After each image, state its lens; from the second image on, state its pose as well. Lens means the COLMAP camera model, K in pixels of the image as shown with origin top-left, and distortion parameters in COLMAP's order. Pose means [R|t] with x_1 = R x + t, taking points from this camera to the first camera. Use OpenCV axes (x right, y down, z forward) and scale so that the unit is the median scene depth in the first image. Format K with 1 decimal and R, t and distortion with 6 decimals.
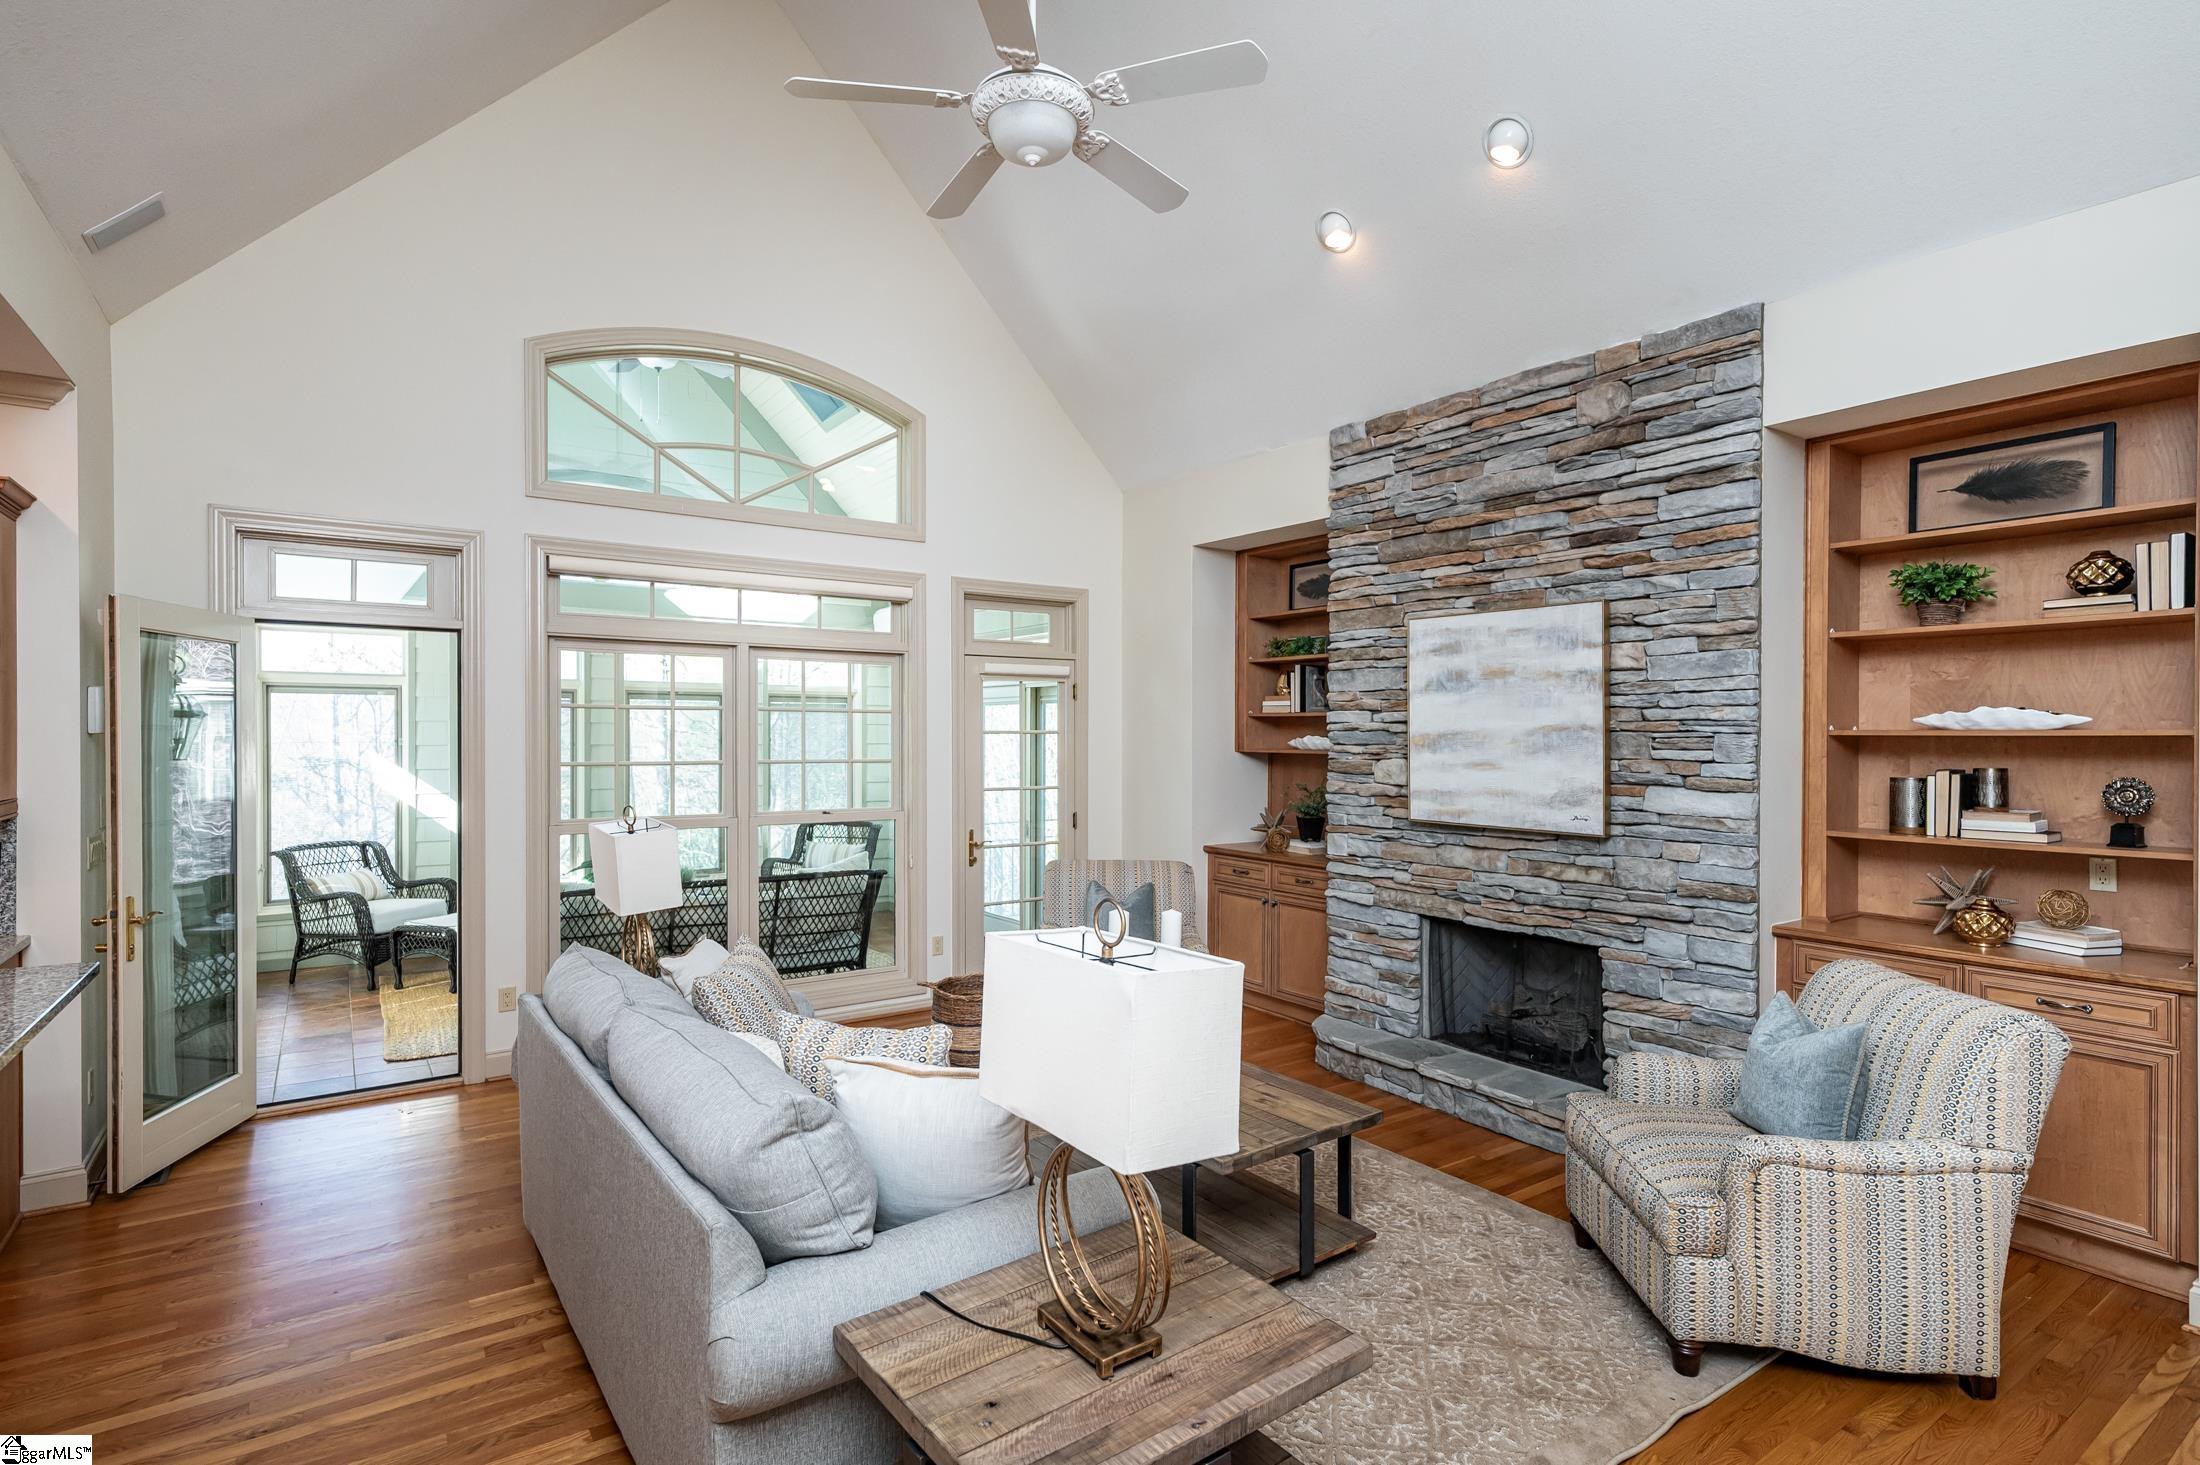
lens RADIAL K [[1061.7, 0, 1090.3], [0, 1061.7, 728.8], [0, 0, 1]] dist [-0.000160, -0.000298]
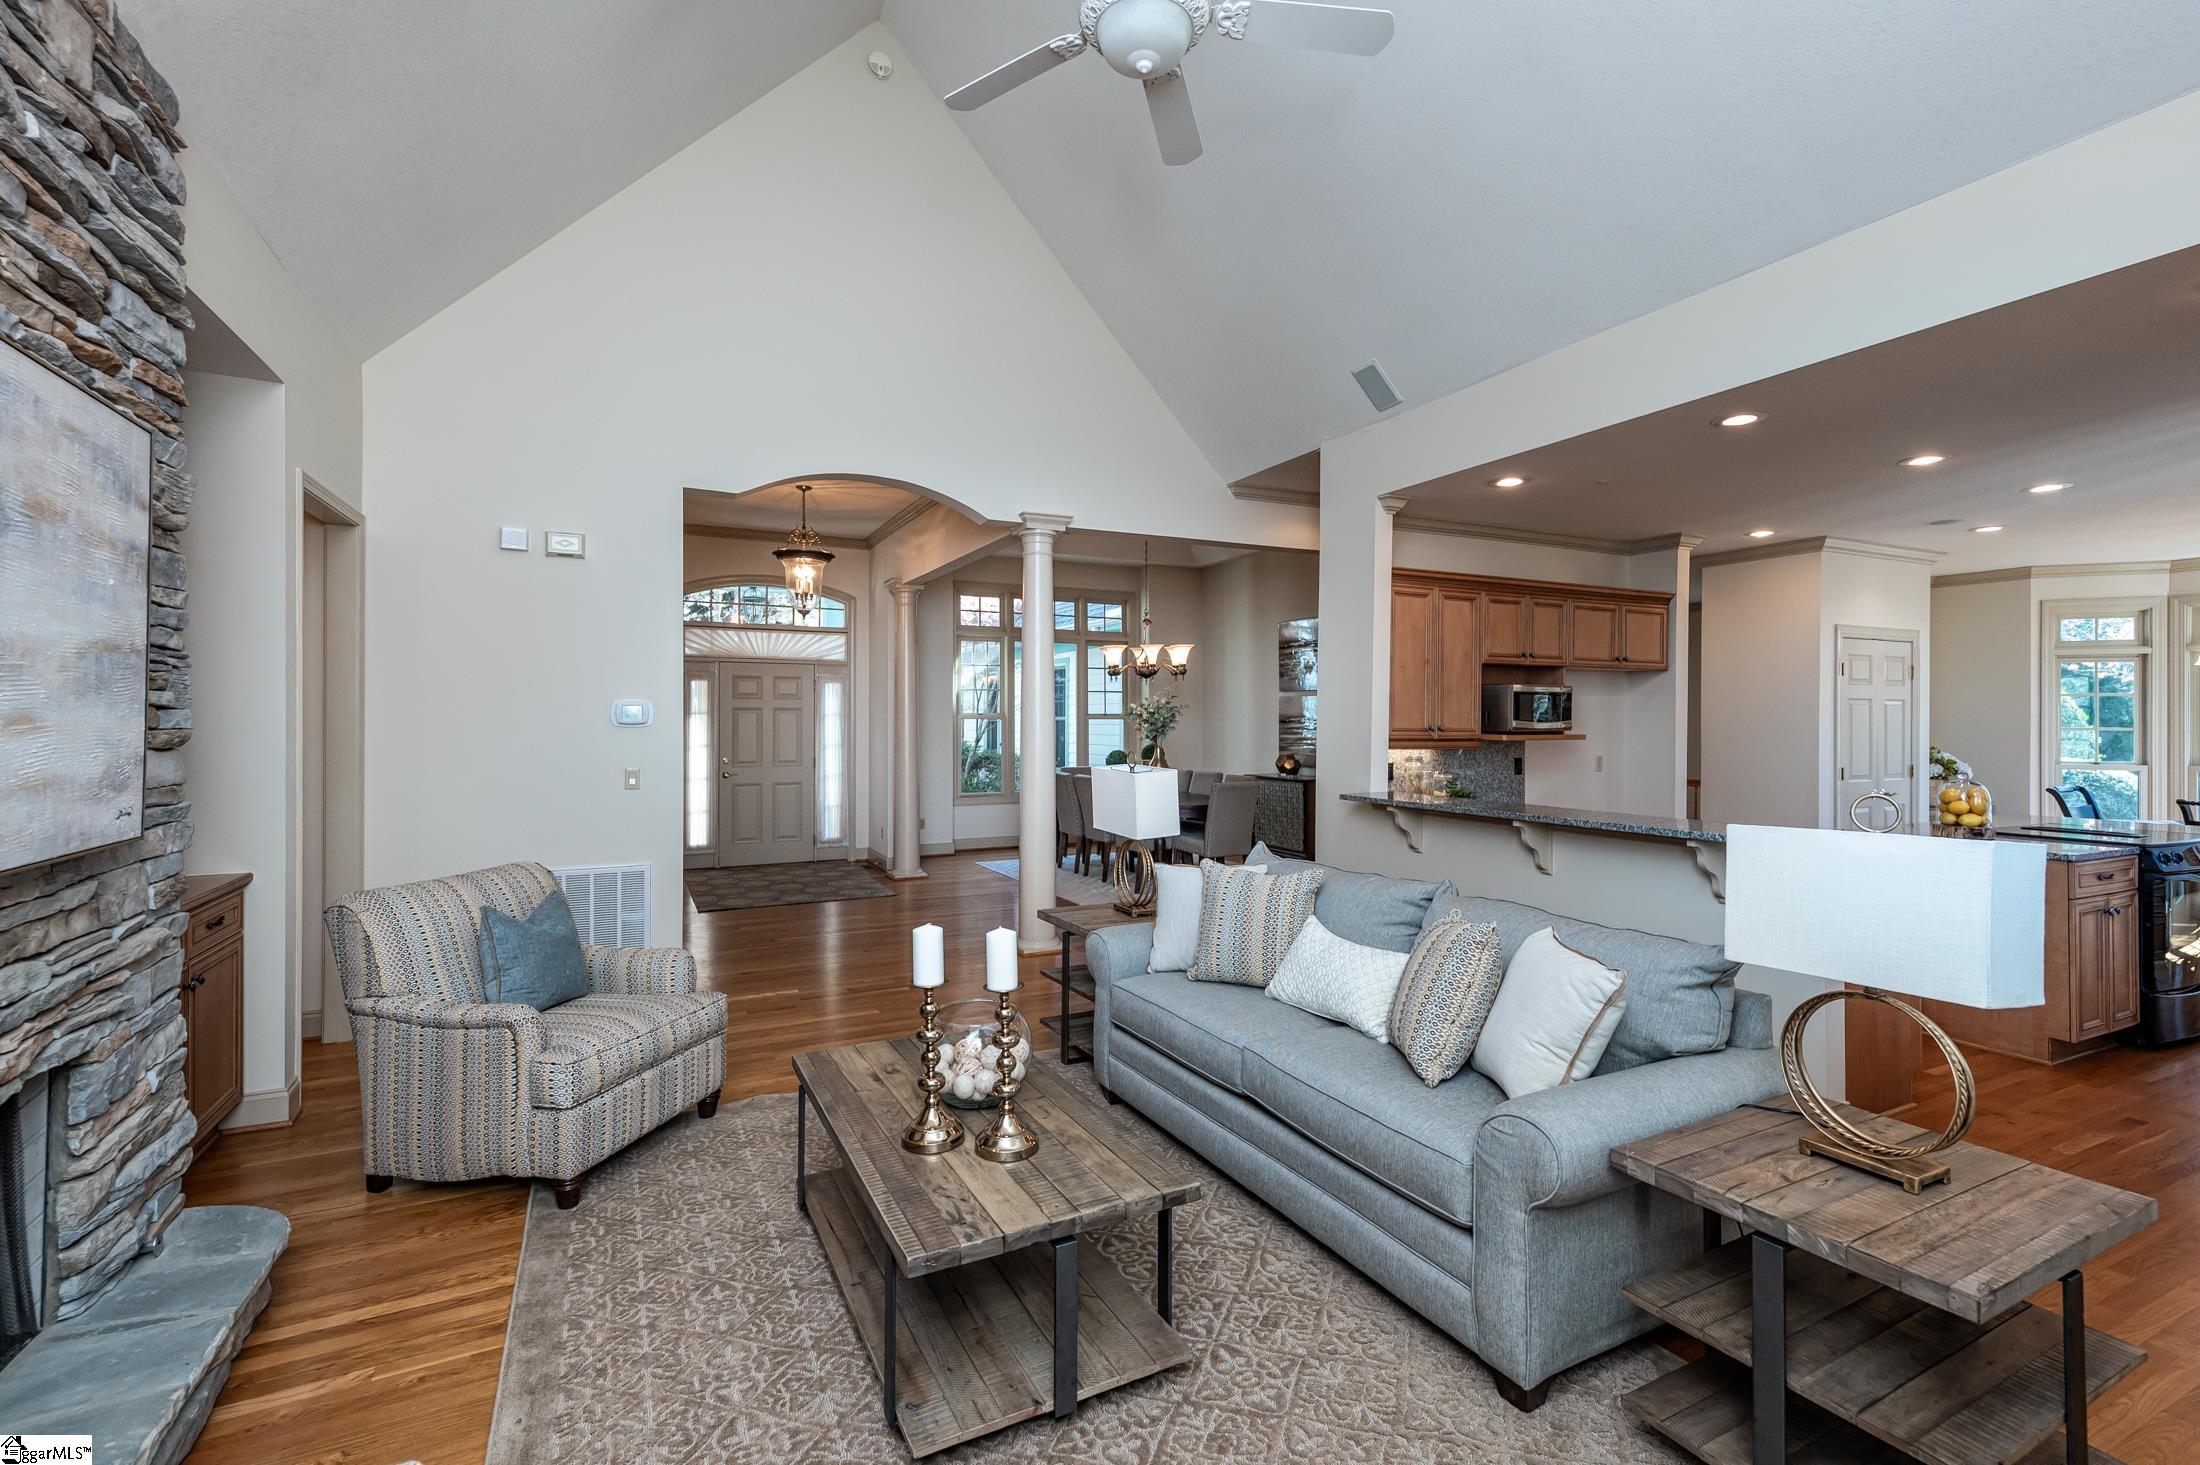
lens RADIAL K [[985.3, 0, 1091.9], [0, 985.3, 717.1], [0, 0, 1]] dist [0.017888, -0.000978]
pose [[-0.988528, -0.004023, 0.150987, -0.083705], [-0.004978, 0.999970, -0.005943, 0.027078], [-0.150959, -0.006627, -0.988518, 1.102133]]
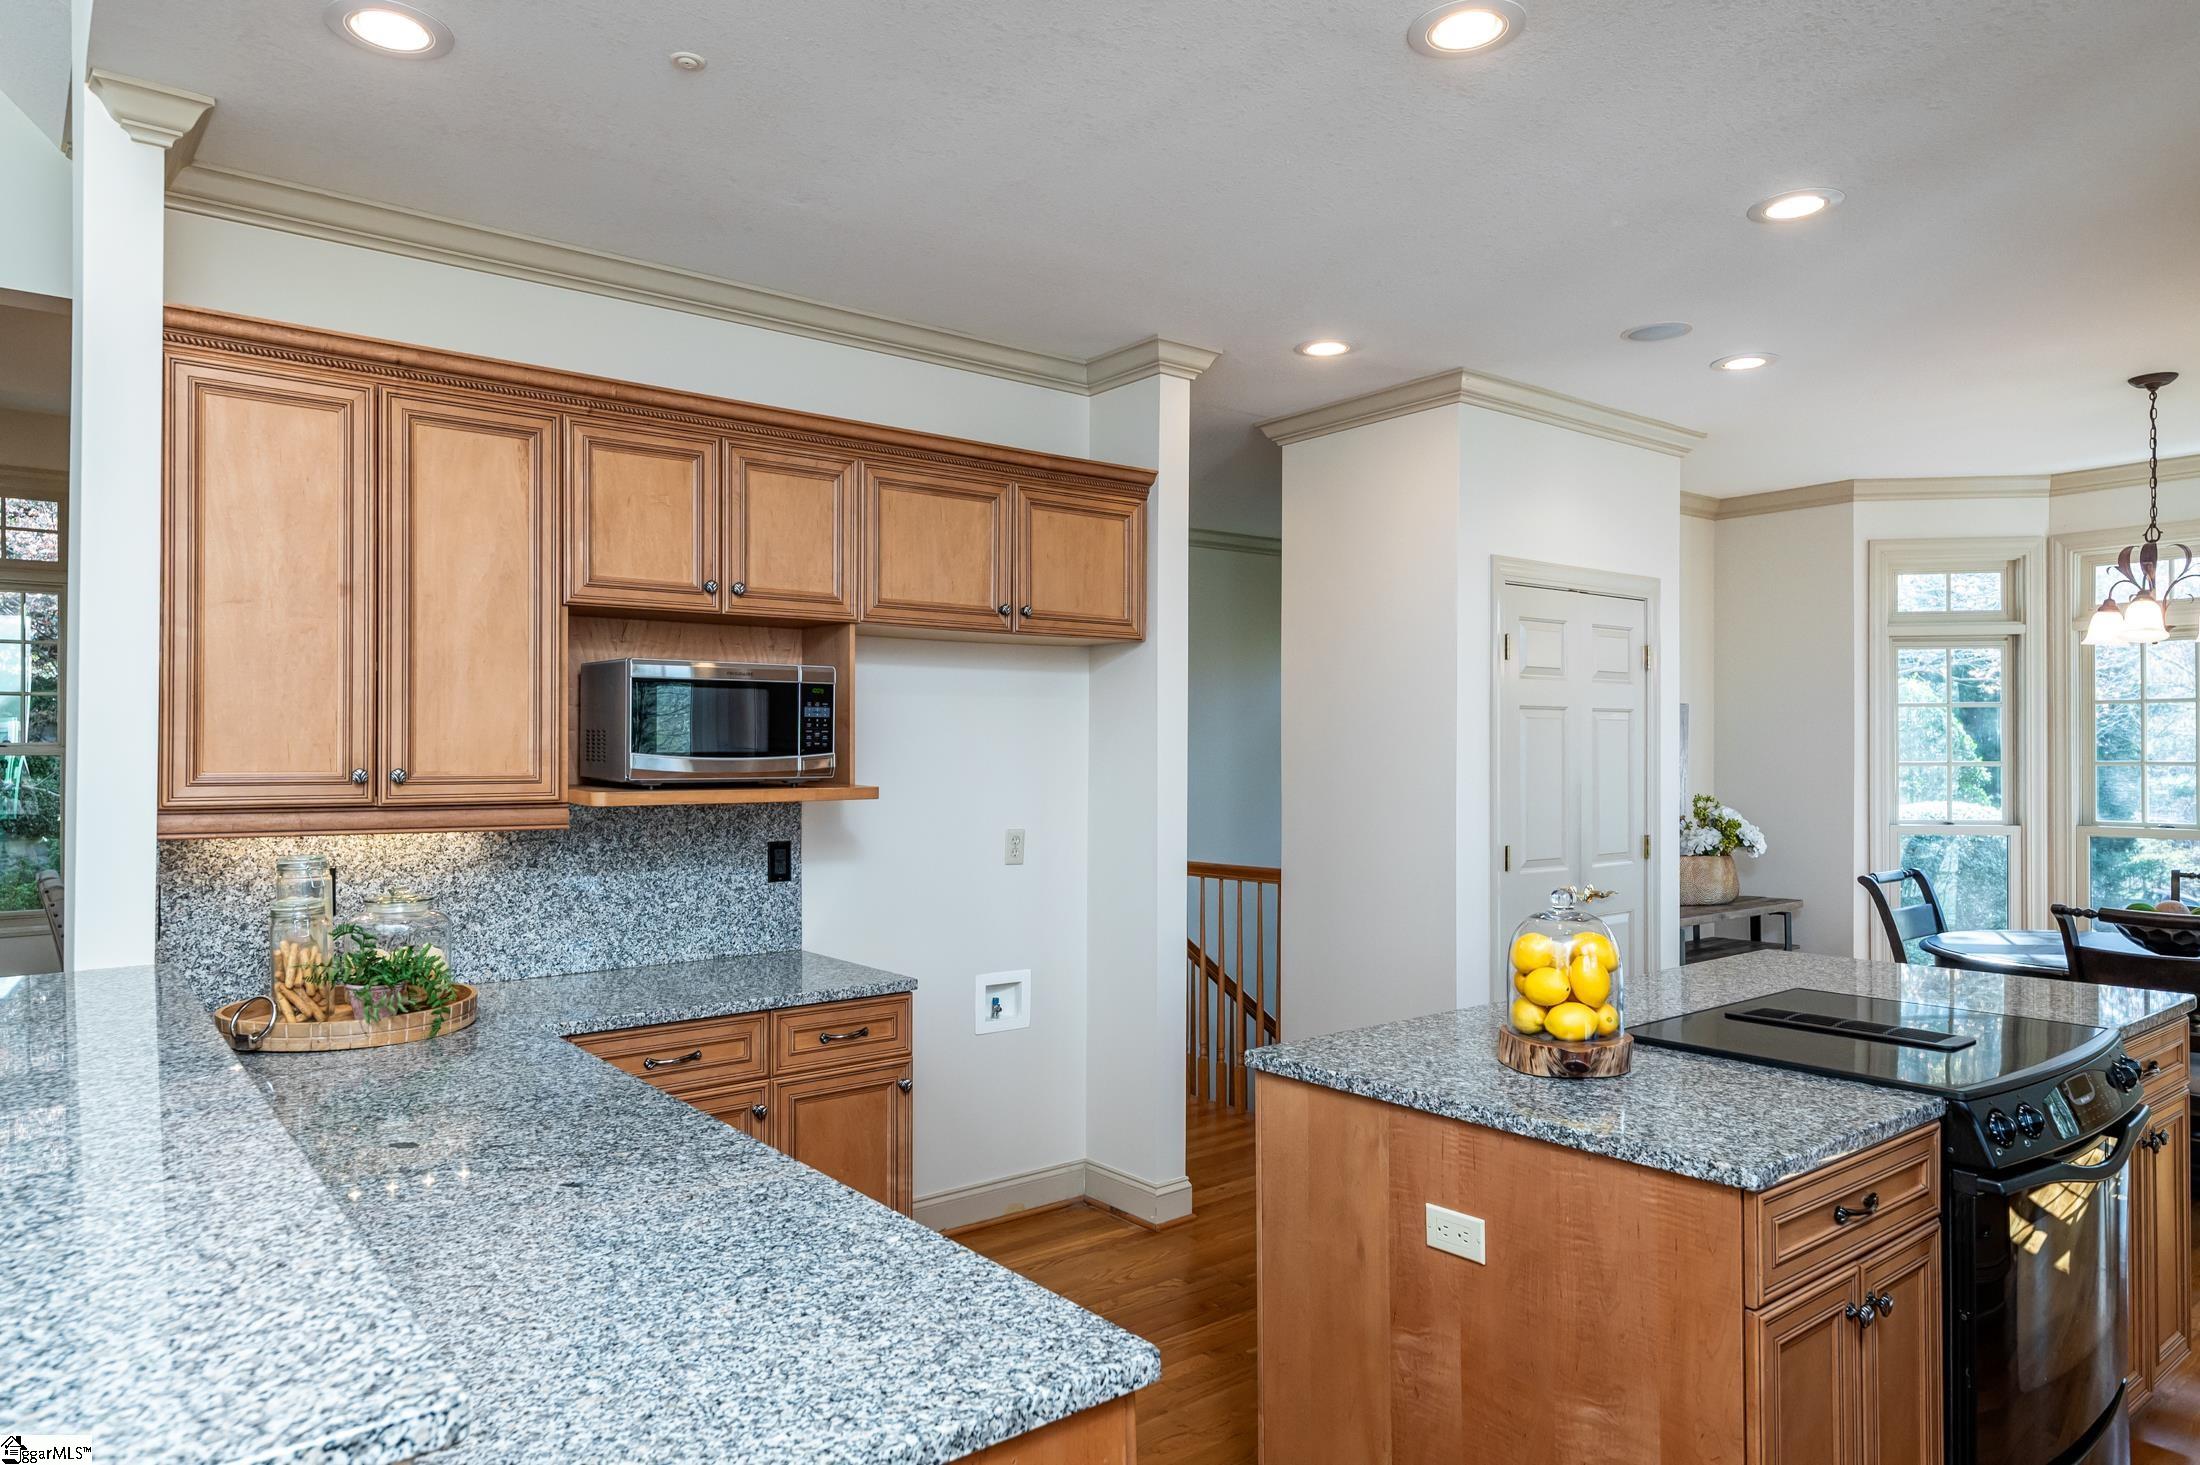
lens RADIAL K [[1377.4, 0, 1114.9], [0, 1377.4, 744.7], [0, 0, 1]] dist [0.017395, -0.001101]
pose [[-0.997921, -0.000517, -0.064453, -0.533474], [0.000139, 0.999948, -0.010180, 0.024200], [0.064455, -0.010168, -0.997869, 0.558569]]
